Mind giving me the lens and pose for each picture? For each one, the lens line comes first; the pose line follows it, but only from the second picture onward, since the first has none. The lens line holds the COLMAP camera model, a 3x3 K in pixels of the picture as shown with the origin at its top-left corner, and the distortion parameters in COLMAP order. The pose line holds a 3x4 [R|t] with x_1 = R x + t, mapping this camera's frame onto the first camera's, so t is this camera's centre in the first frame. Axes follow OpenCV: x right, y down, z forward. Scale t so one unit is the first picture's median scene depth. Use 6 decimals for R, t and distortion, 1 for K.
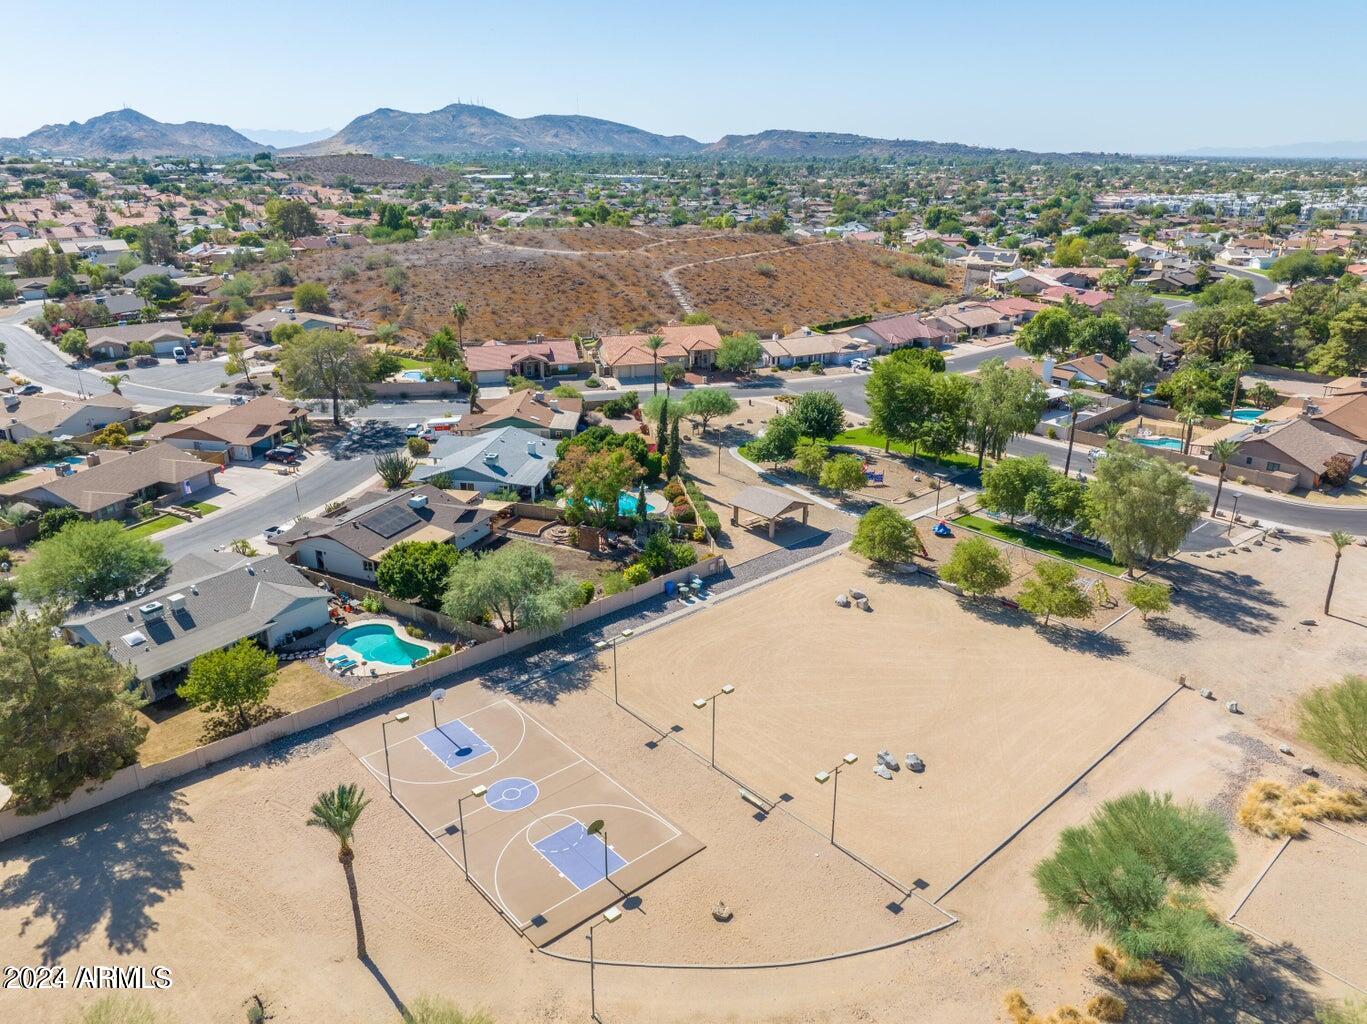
lens RADIAL K [[960.7, 0, 683.5], [0, 960.7, 512.0], [0, 0, 1]] dist [-0.042122, 0.006854]
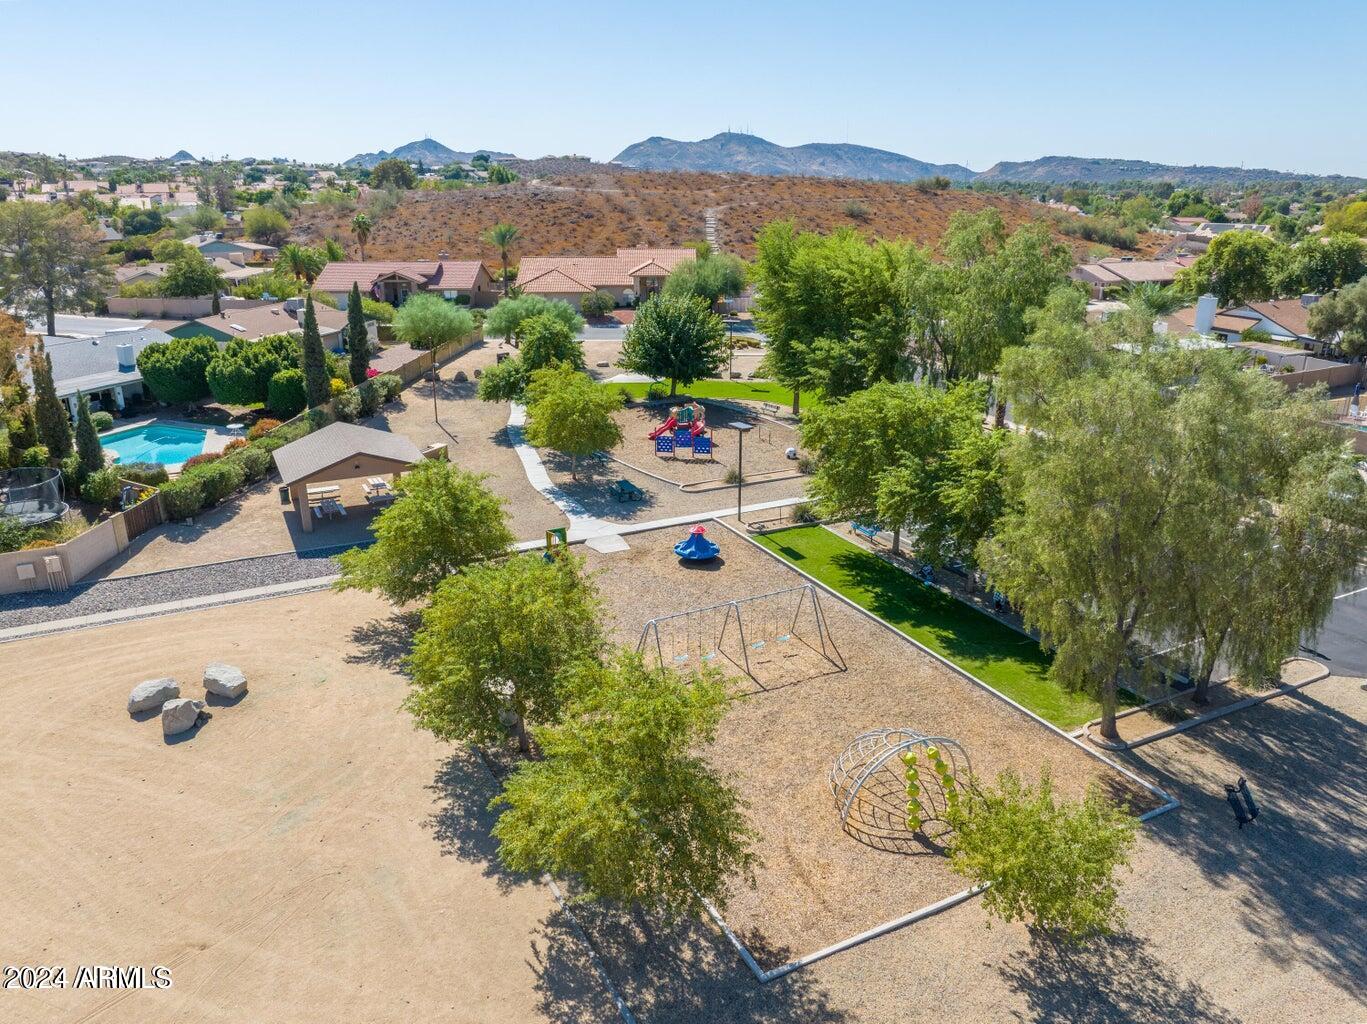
lens RADIAL K [[960.7, 0, 683.5], [0, 960.7, 512.0], [0, 0, 1]] dist [-0.042122, 0.006854]
pose [[0.963411, 0.081207, -0.255430, 0.137805], [-0.089396, 0.995783, -0.020593, 0.004363], [0.252681, 0.042674, 0.966608, 0.221978]]
